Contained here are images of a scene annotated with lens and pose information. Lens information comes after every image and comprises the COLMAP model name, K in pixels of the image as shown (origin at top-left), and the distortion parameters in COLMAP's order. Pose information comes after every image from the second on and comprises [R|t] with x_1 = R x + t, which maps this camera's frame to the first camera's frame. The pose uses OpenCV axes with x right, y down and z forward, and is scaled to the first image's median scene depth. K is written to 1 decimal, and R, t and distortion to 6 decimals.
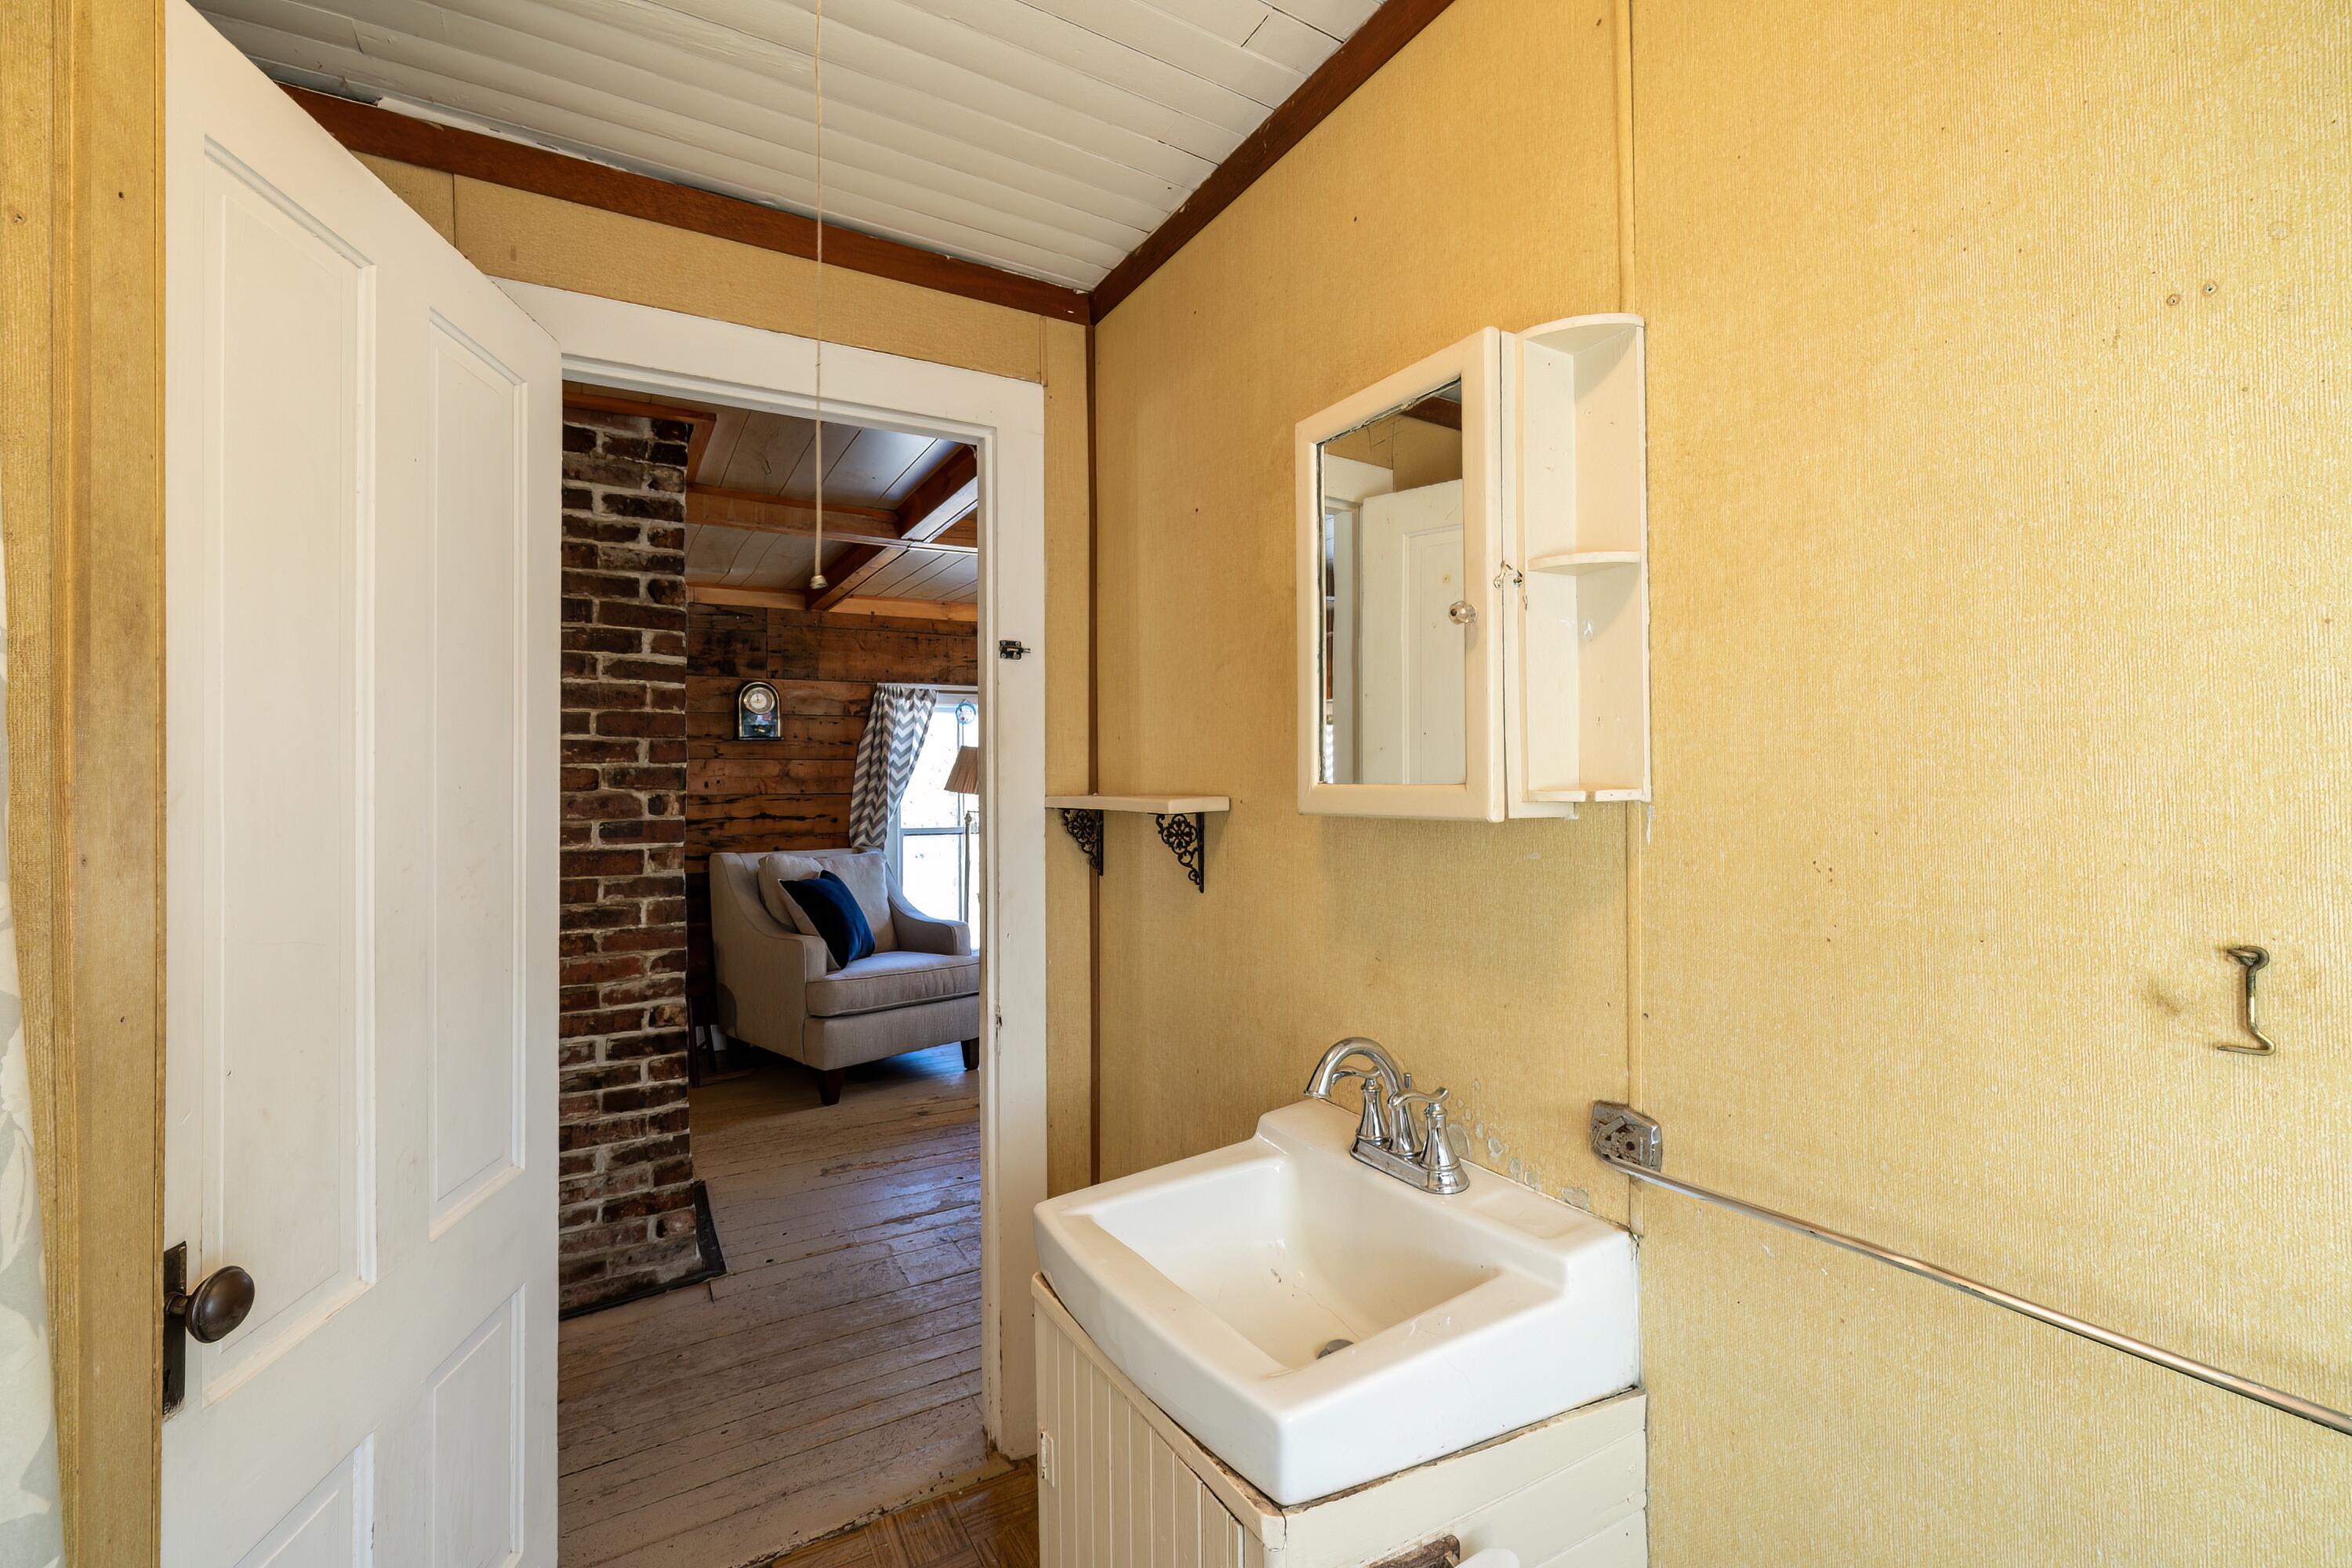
lens RADIAL K [[1032.0, 0, 1178.6], [0, 1032.0, 790.6], [0, 0, 1]] dist [0.001902, -0.000032]
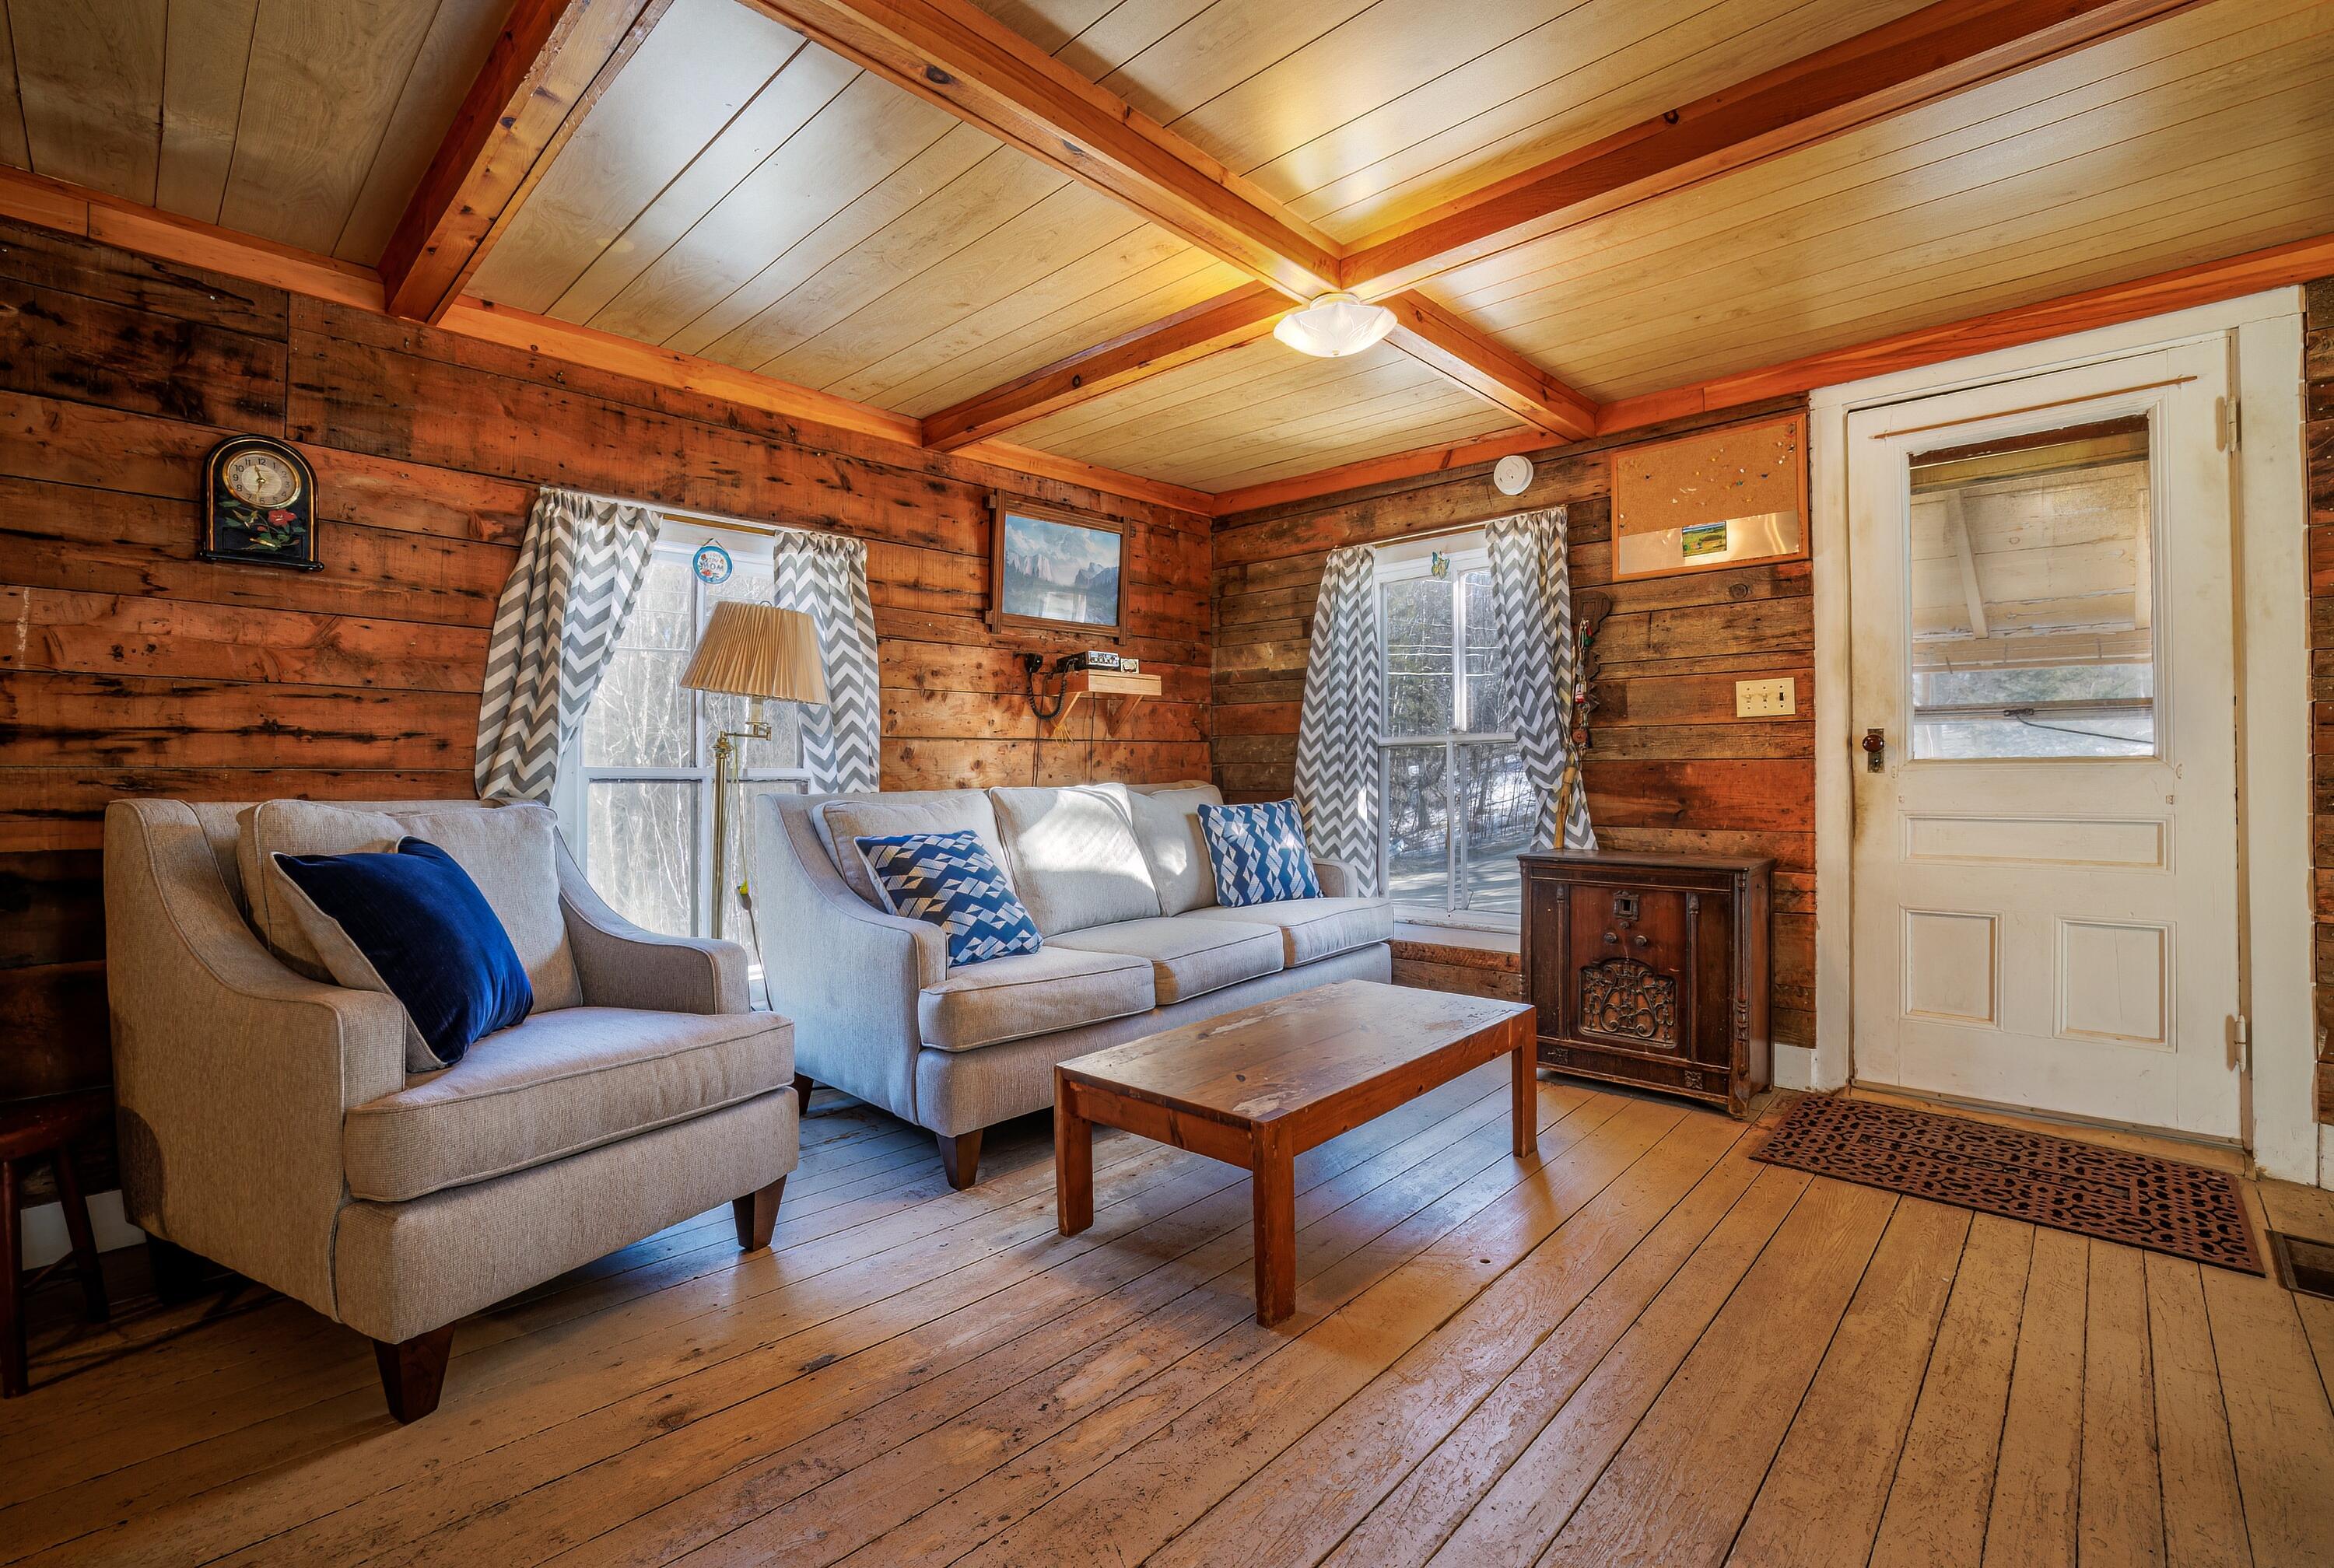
lens RADIAL K [[1014.5, 0, 1160.4], [0, 1014.5, 764.3], [0, 0, 1]] dist [-0.025487, 0.001769]
pose [[0.960055, 0.004632, 0.279773, -0.135406], [0.000827, 0.999812, -0.019390, 0.048761], [-0.279810, 0.018846, 0.959870, 0.438729]]
